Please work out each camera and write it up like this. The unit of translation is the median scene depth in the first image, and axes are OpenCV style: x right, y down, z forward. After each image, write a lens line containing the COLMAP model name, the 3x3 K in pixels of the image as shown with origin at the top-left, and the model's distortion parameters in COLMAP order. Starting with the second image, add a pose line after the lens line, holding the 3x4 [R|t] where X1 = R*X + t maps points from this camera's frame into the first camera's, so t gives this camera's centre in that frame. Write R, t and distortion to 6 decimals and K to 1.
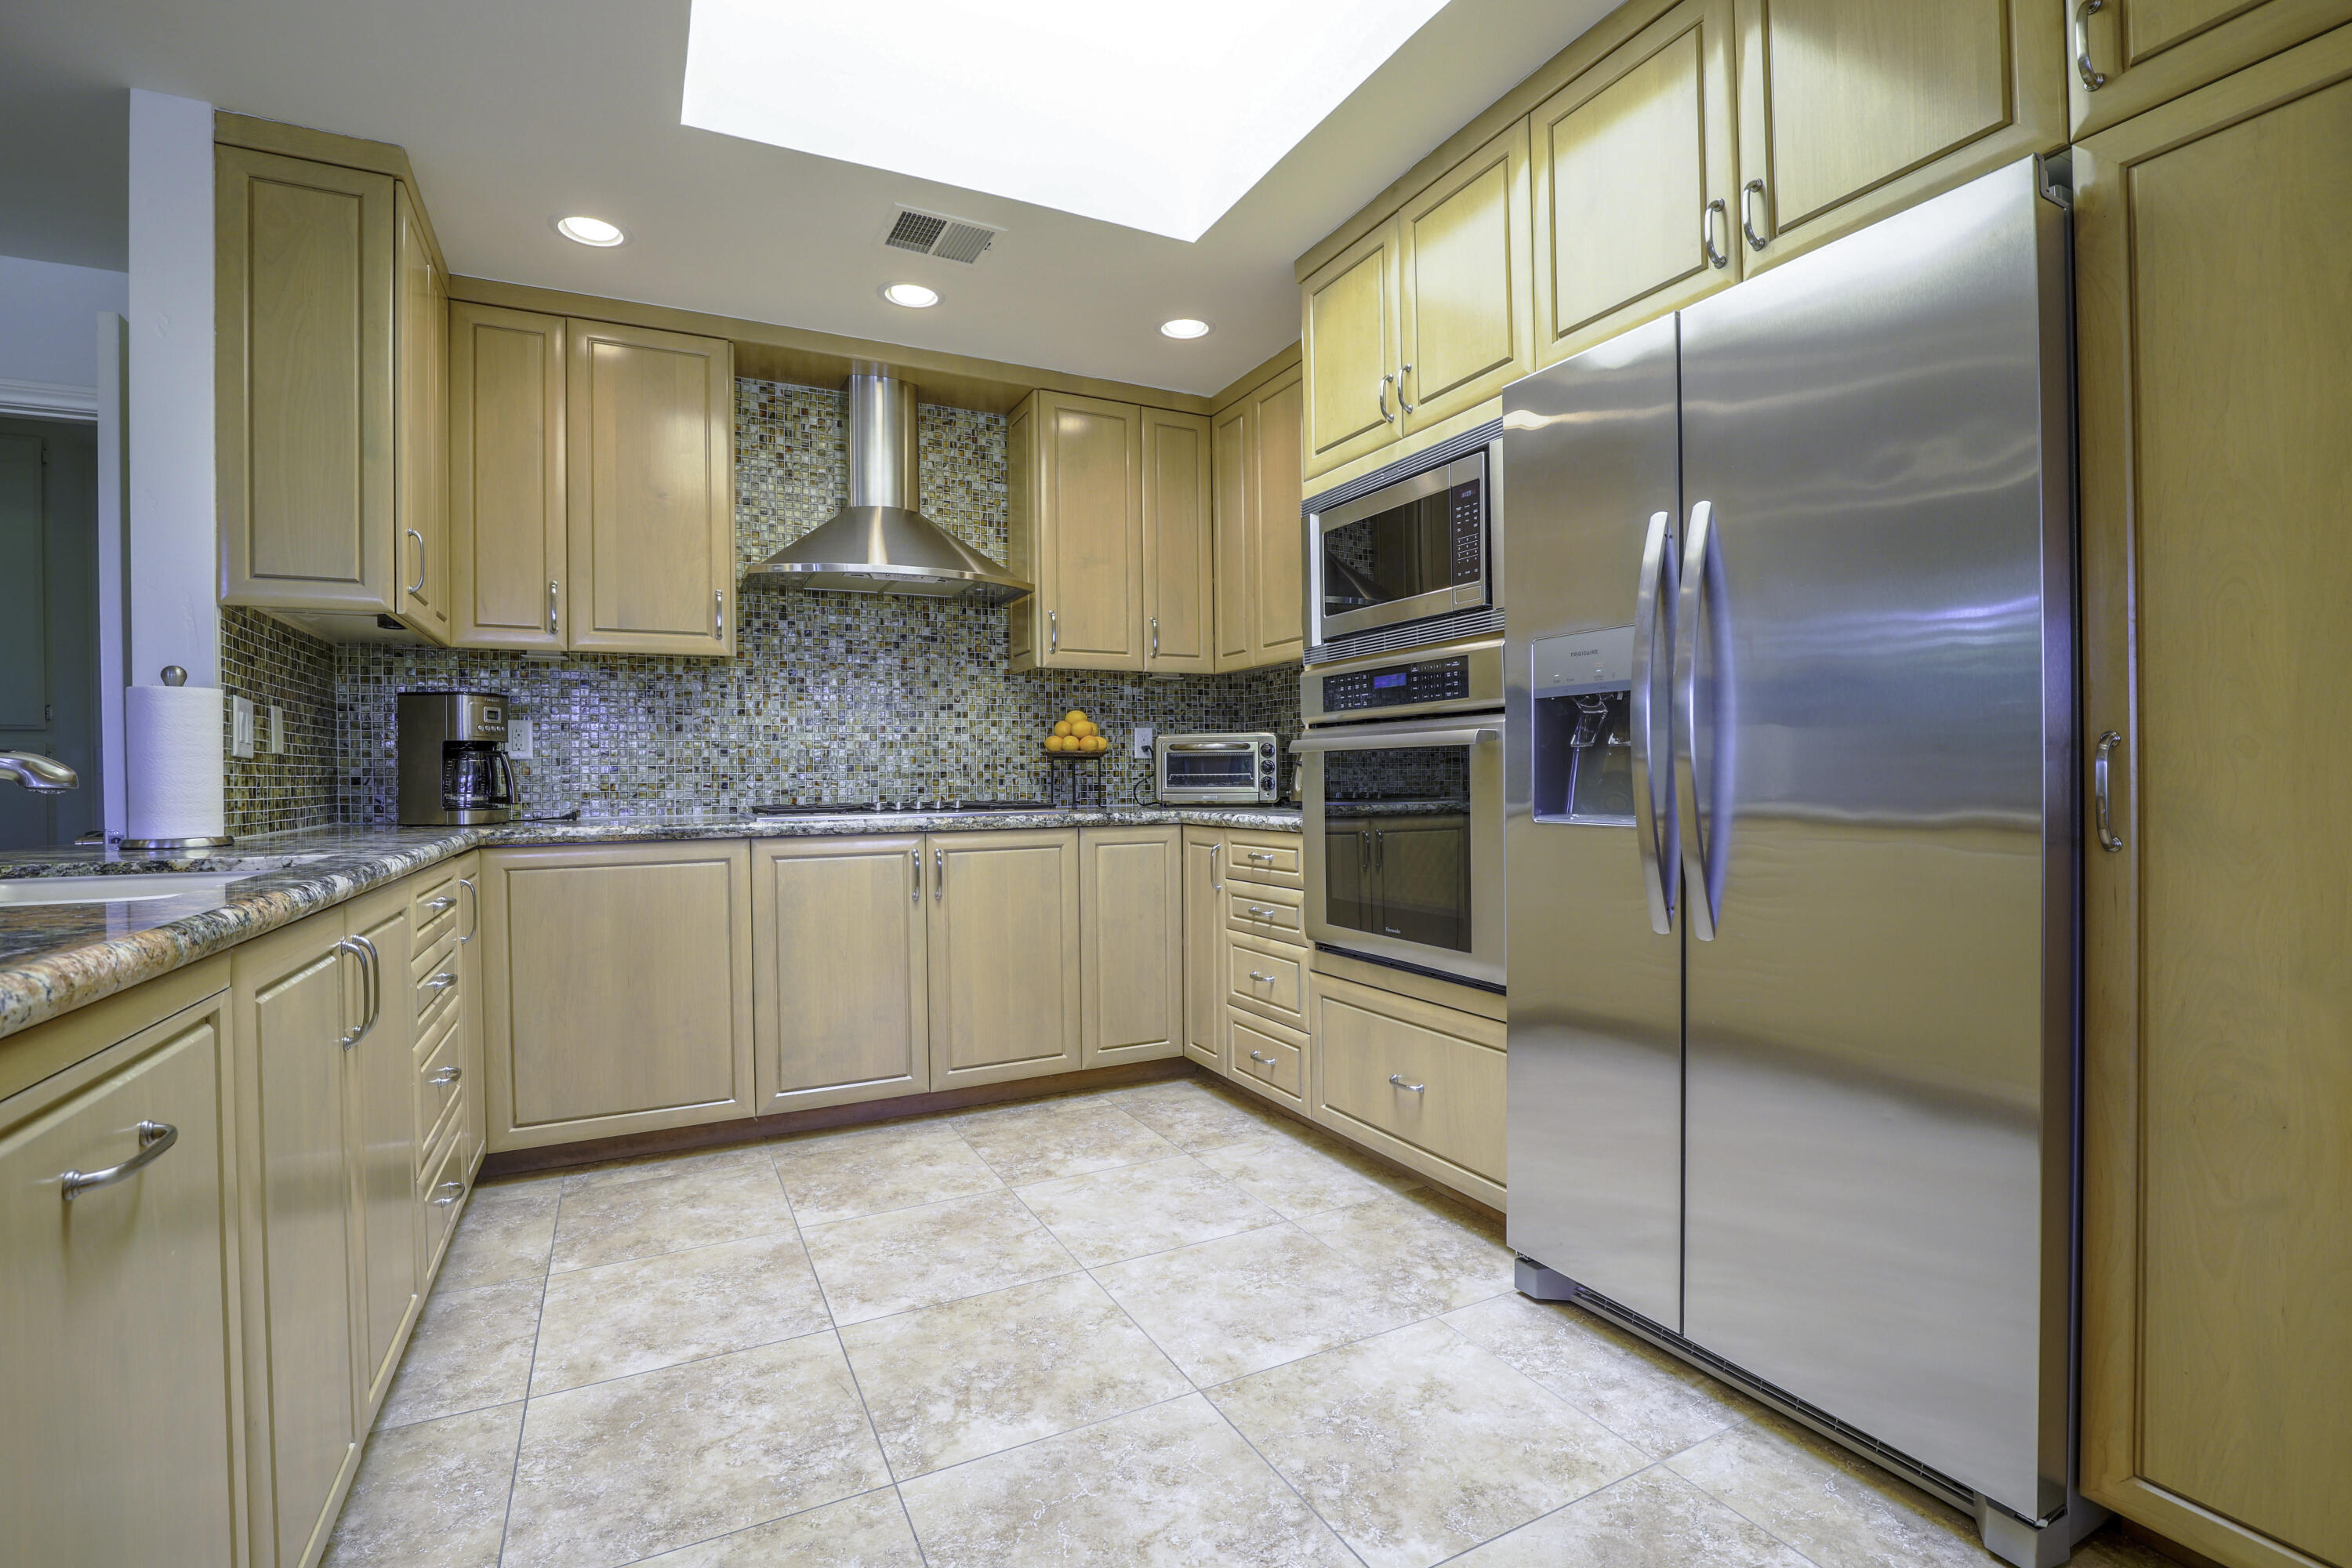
lens RADIAL K [[1071.2, 0, 1186.8], [0, 1071.2, 780.7], [0, 0, 1]] dist [-0.039362, 0.007910]
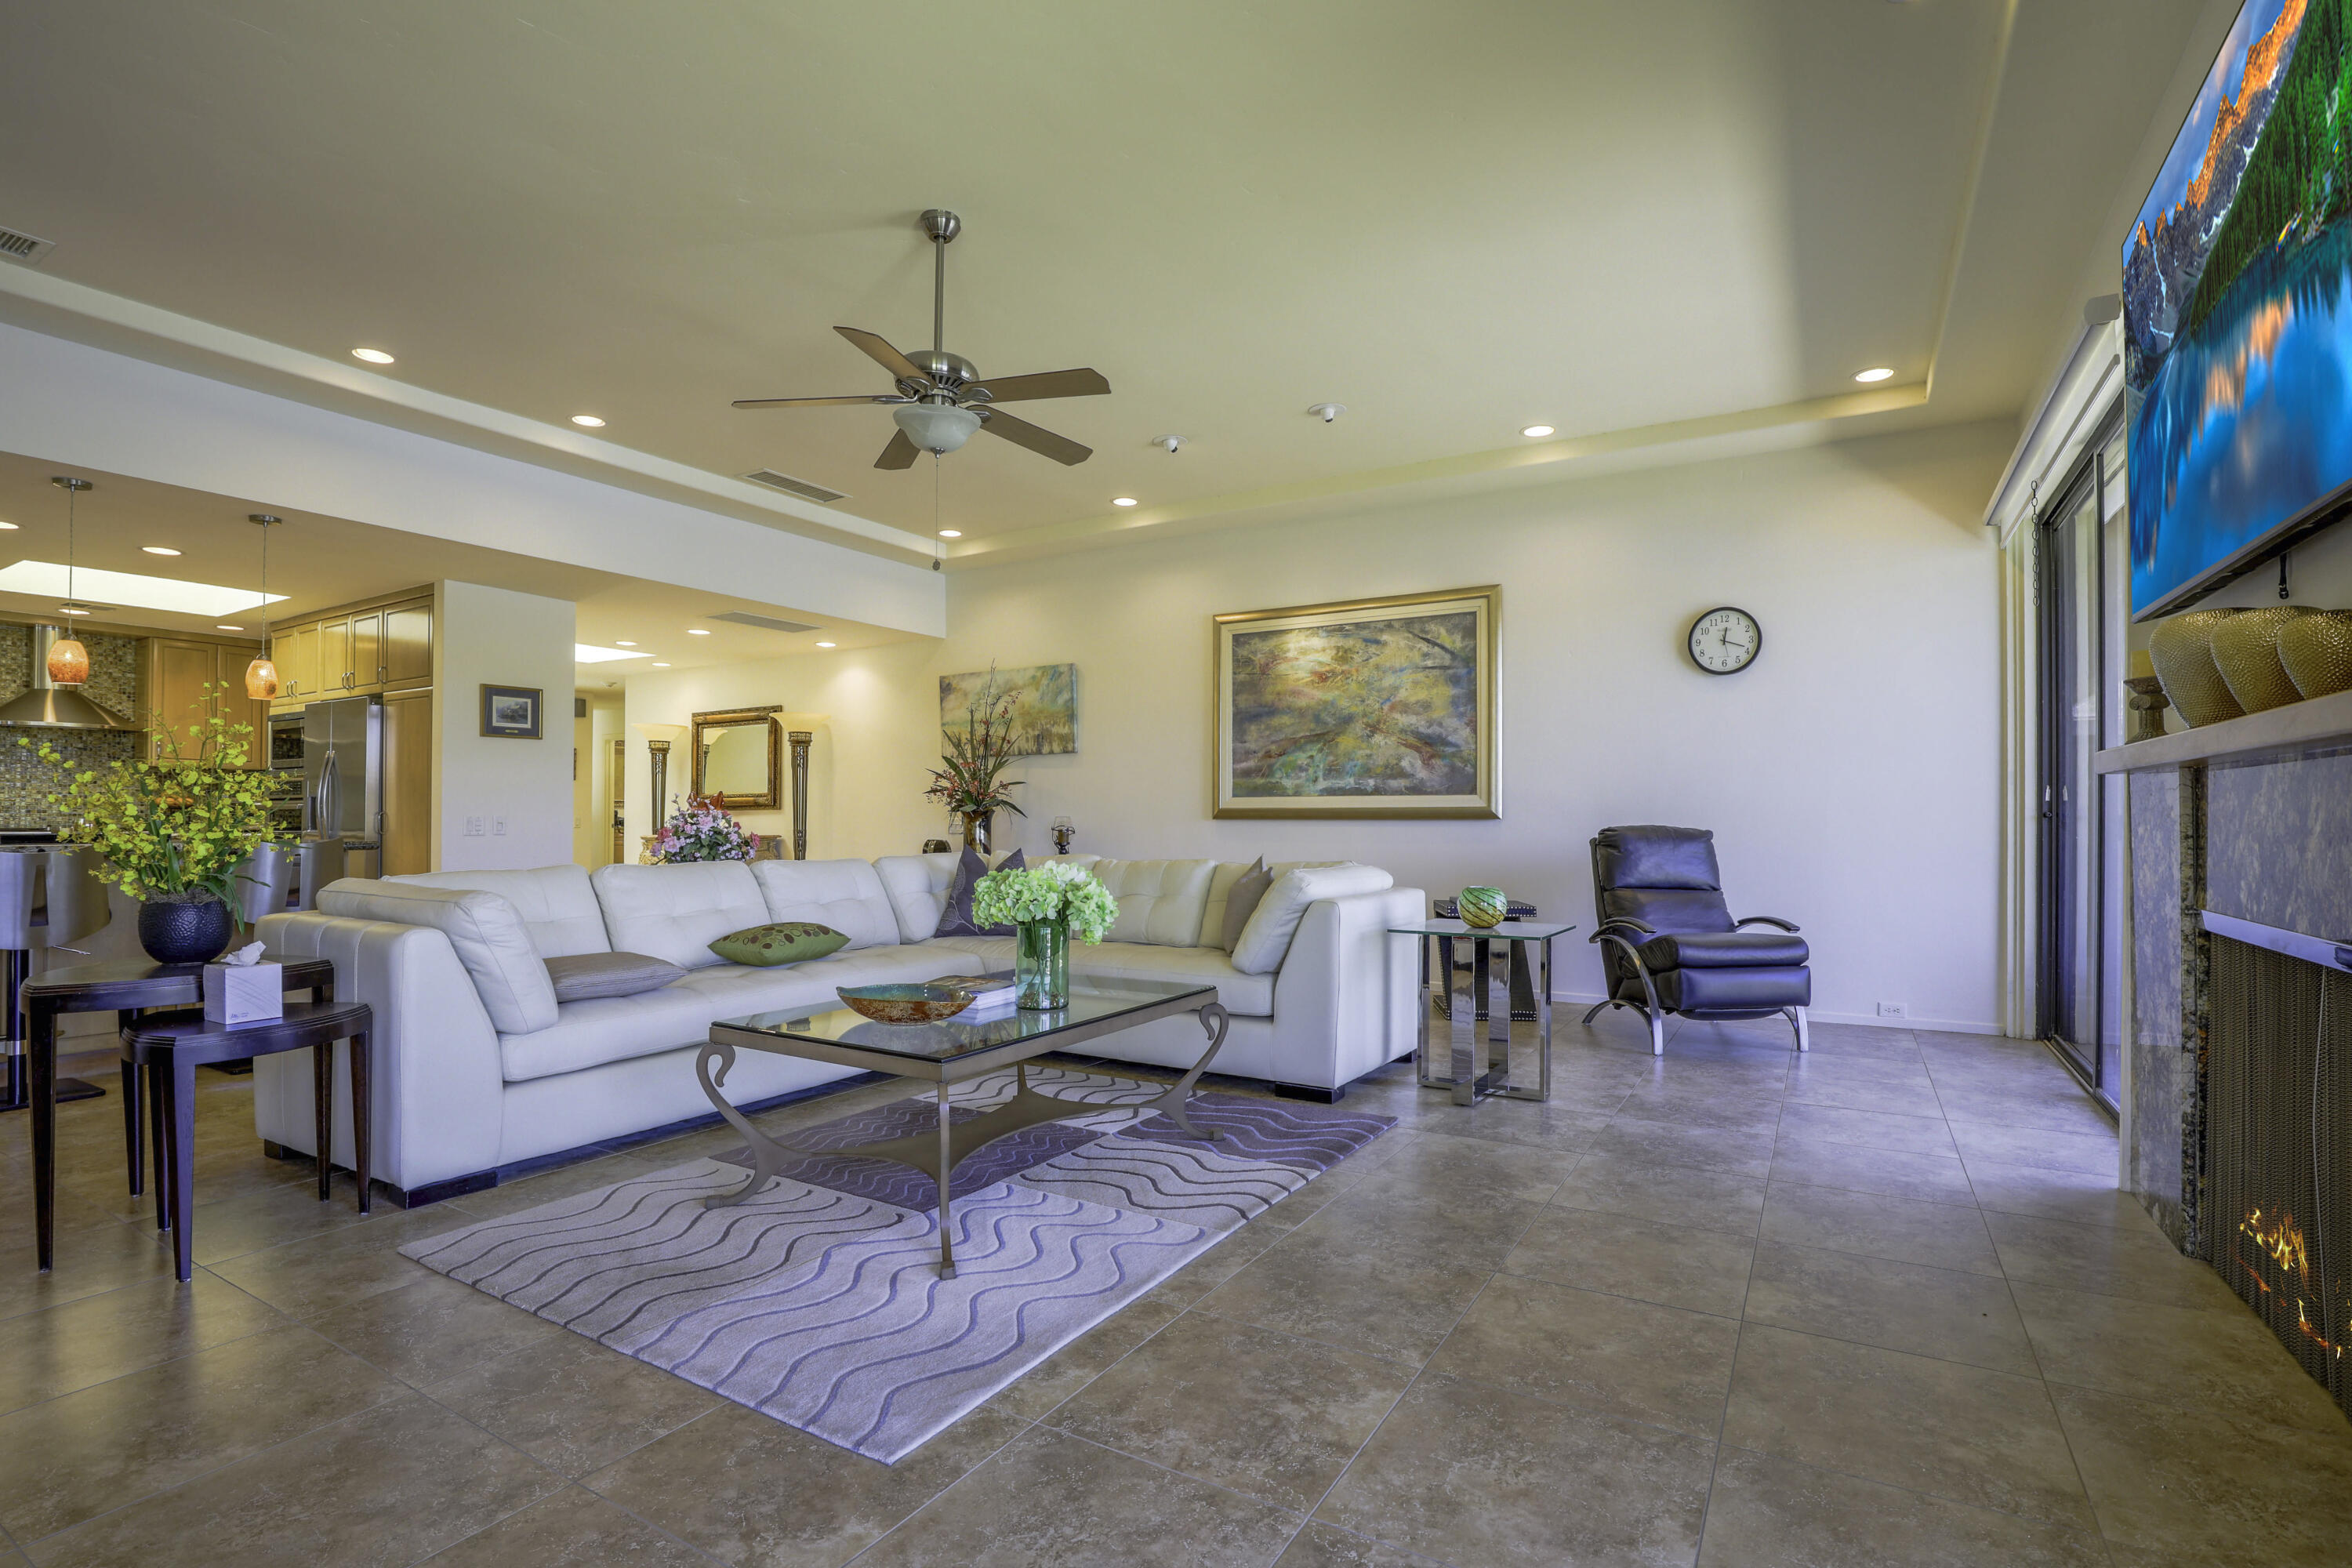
lens RADIAL K [[1069.6, 0, 1189.0], [0, 1069.6, 811.2], [0, 0, 1]] dist [-0.037568, 0.006442]
pose [[0.842914, 0.016370, 0.537799, 0.598204], [-0.008180, 0.999811, -0.017612, 0.005763], [-0.537986, 0.010446, 0.842889, -2.234575]]
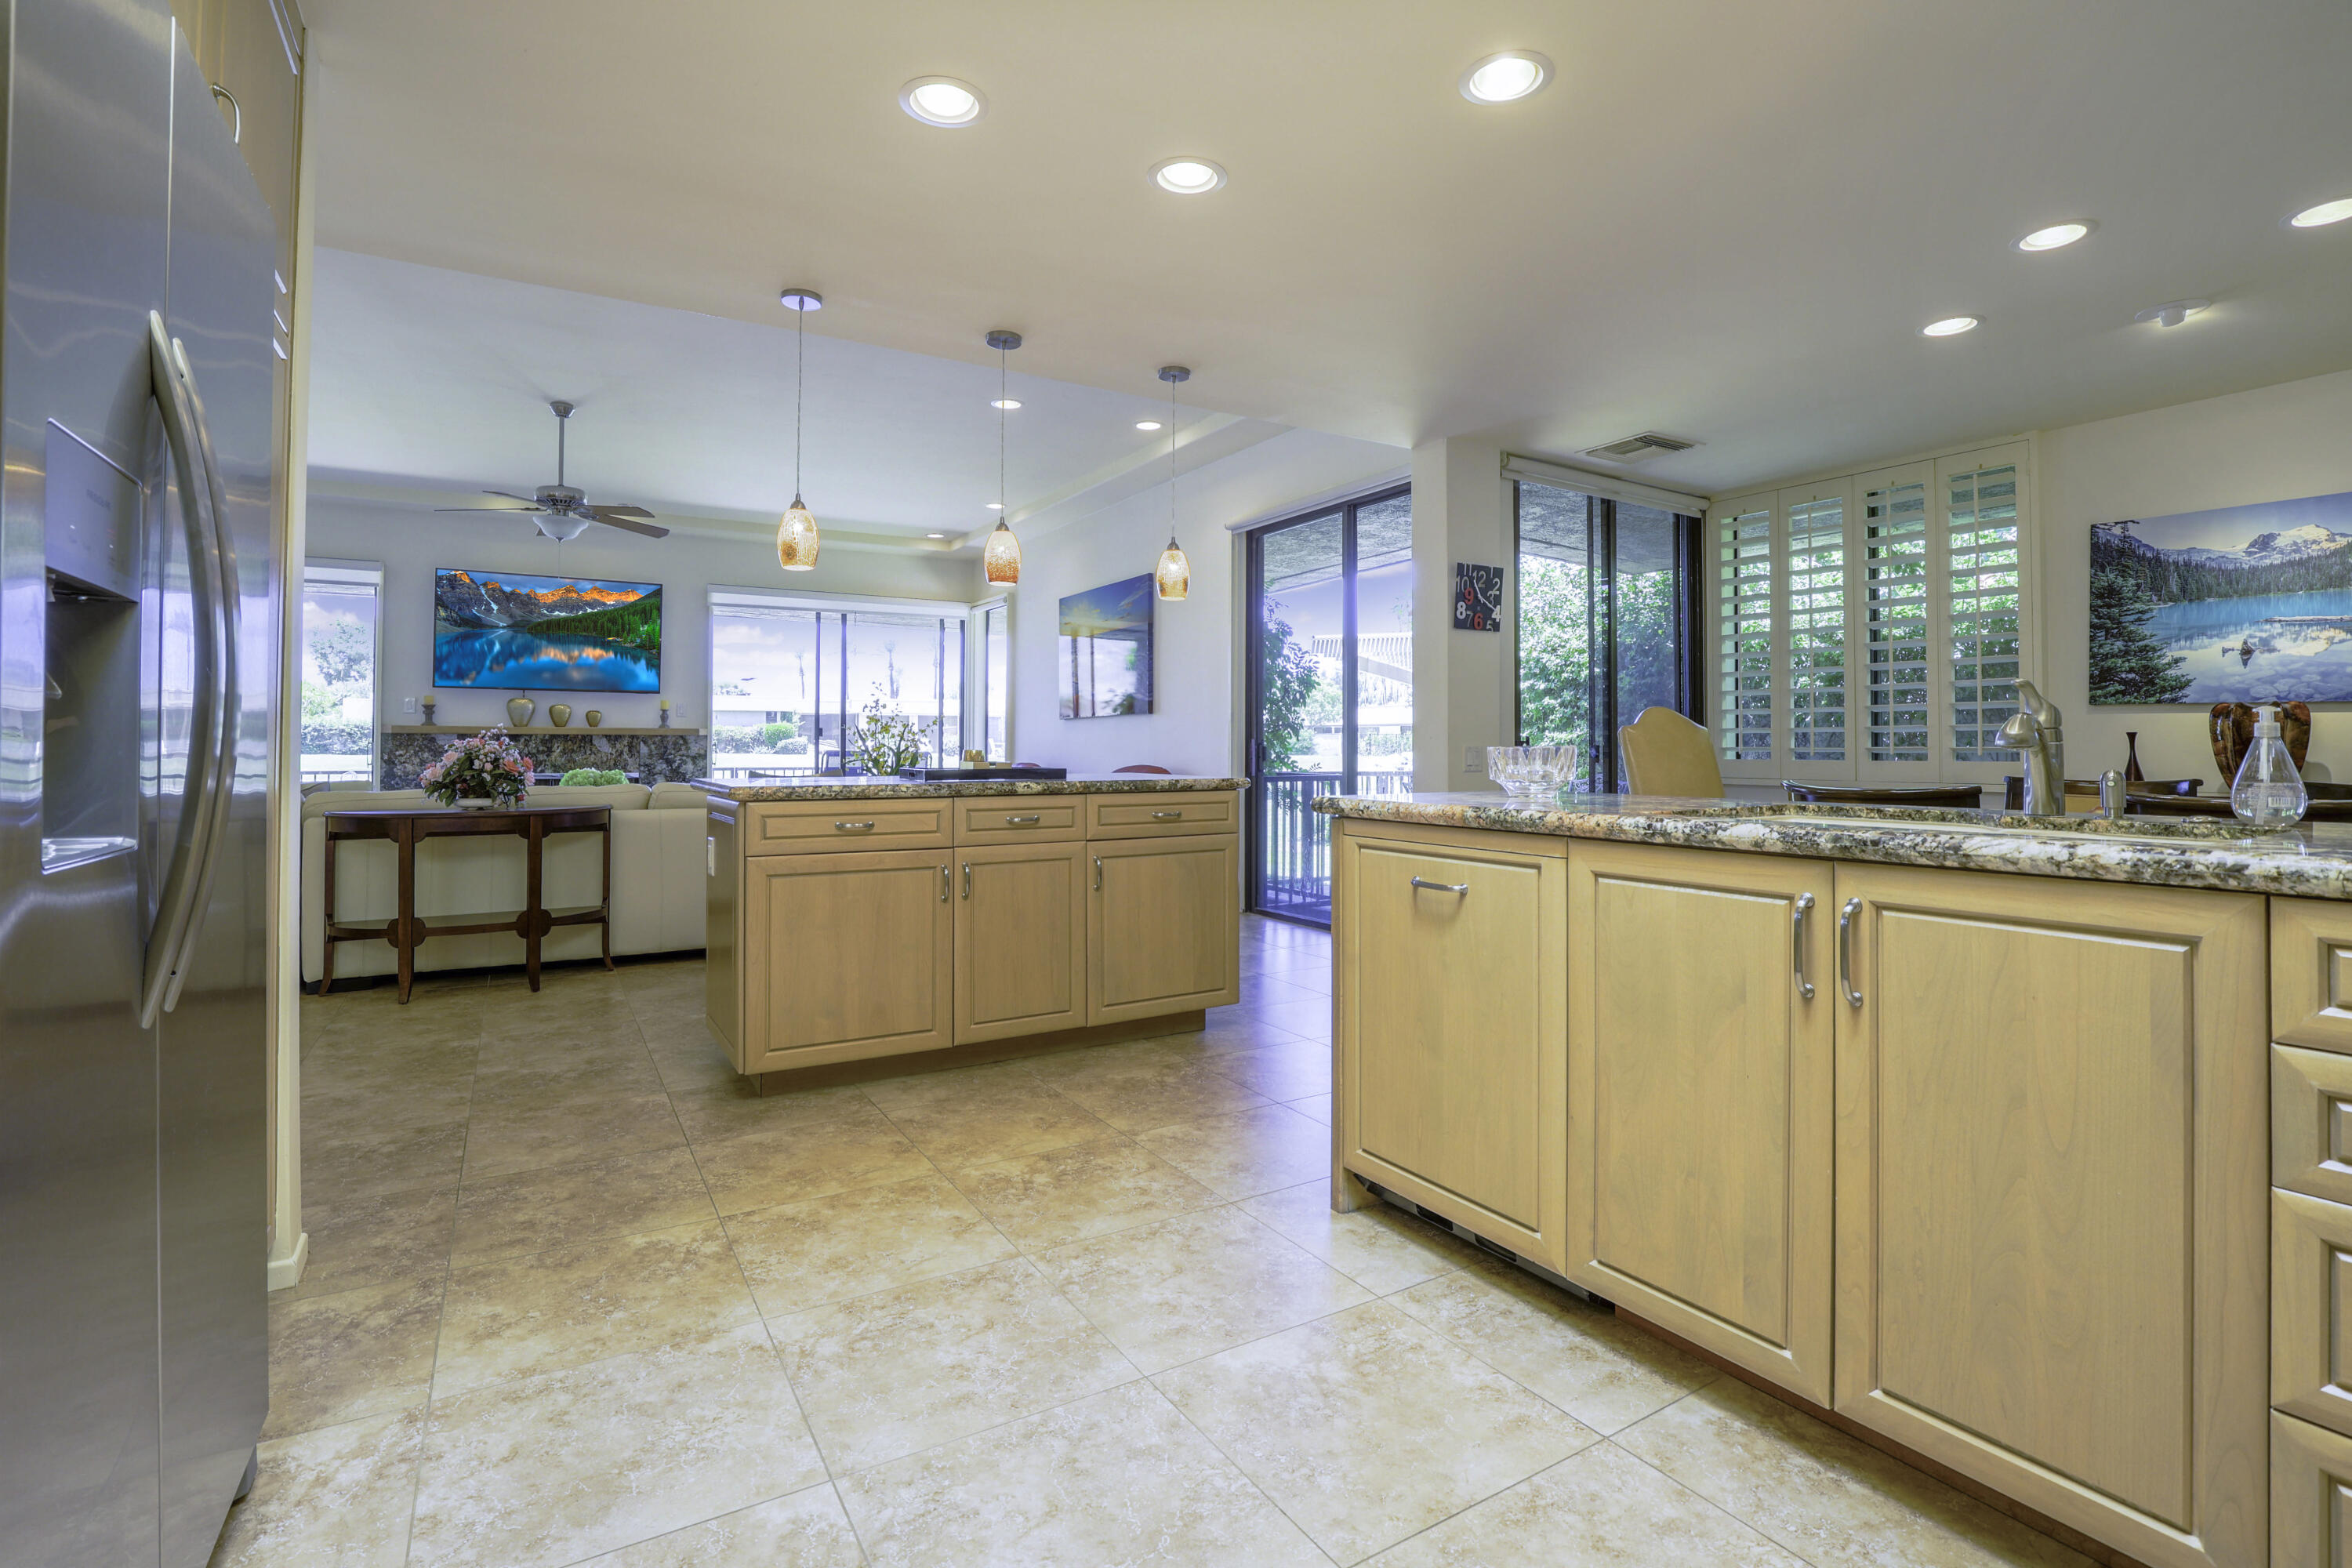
lens RADIAL K [[1099.2, 0, 1181.1], [0, 1099.2, 737.1], [0, 0, 1]] dist [-0.039355, 0.008523]
pose [[-0.997019, 0.010838, -0.076388, -0.040938], [0.011273, 0.999923, -0.005263, -0.002977], [0.076325, -0.006108, -0.997064, 0.899492]]
